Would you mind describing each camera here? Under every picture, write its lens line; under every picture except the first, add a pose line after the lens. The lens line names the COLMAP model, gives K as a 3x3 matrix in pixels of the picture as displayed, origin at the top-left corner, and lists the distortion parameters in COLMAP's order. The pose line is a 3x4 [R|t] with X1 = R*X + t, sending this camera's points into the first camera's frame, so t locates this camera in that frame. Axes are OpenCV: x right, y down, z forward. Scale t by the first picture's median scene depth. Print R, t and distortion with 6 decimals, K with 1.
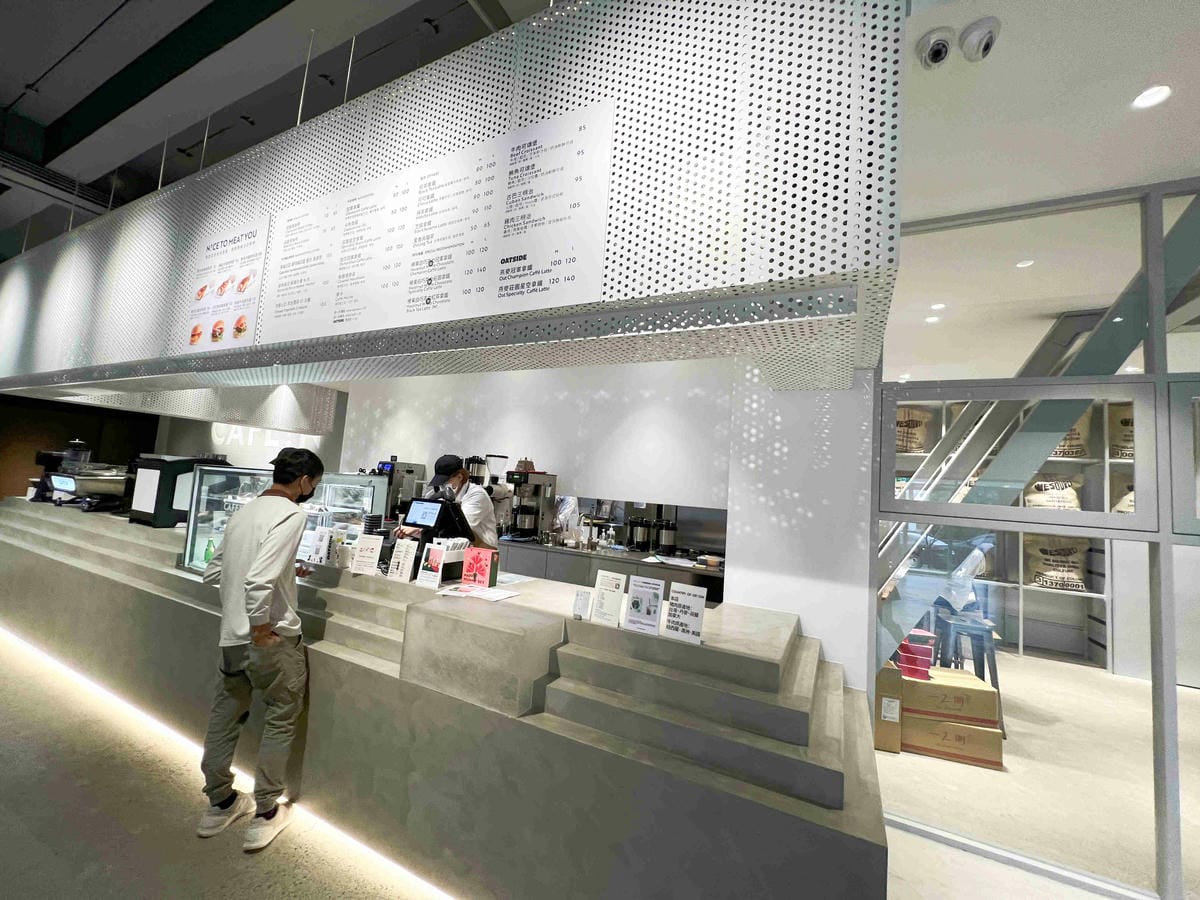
lens RADIAL K [[479.4, 0, 600.0], [0, 479.4, 450.0], [0, 0, 1]] dist [0.001532, 0.000233]
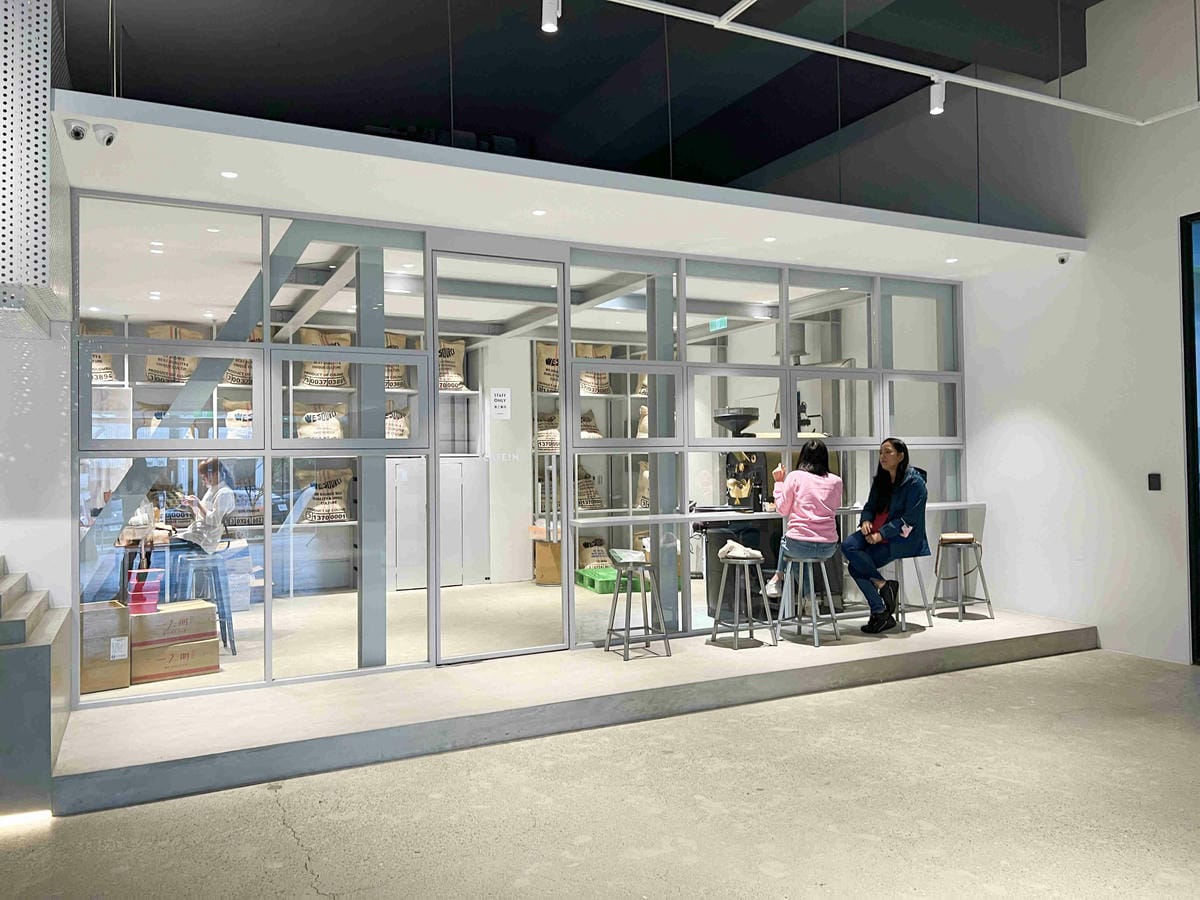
lens RADIAL K [[901.2, 0, 600.5], [0, 901.2, 433.9], [0, 0, 1]] dist [0.008034, -0.006838]
pose [[0.597163, -0.059011, 0.799947, -0.374391], [-0.007712, 0.996822, 0.079291, -0.087345], [-0.802083, -0.053519, 0.594809, -1.218277]]
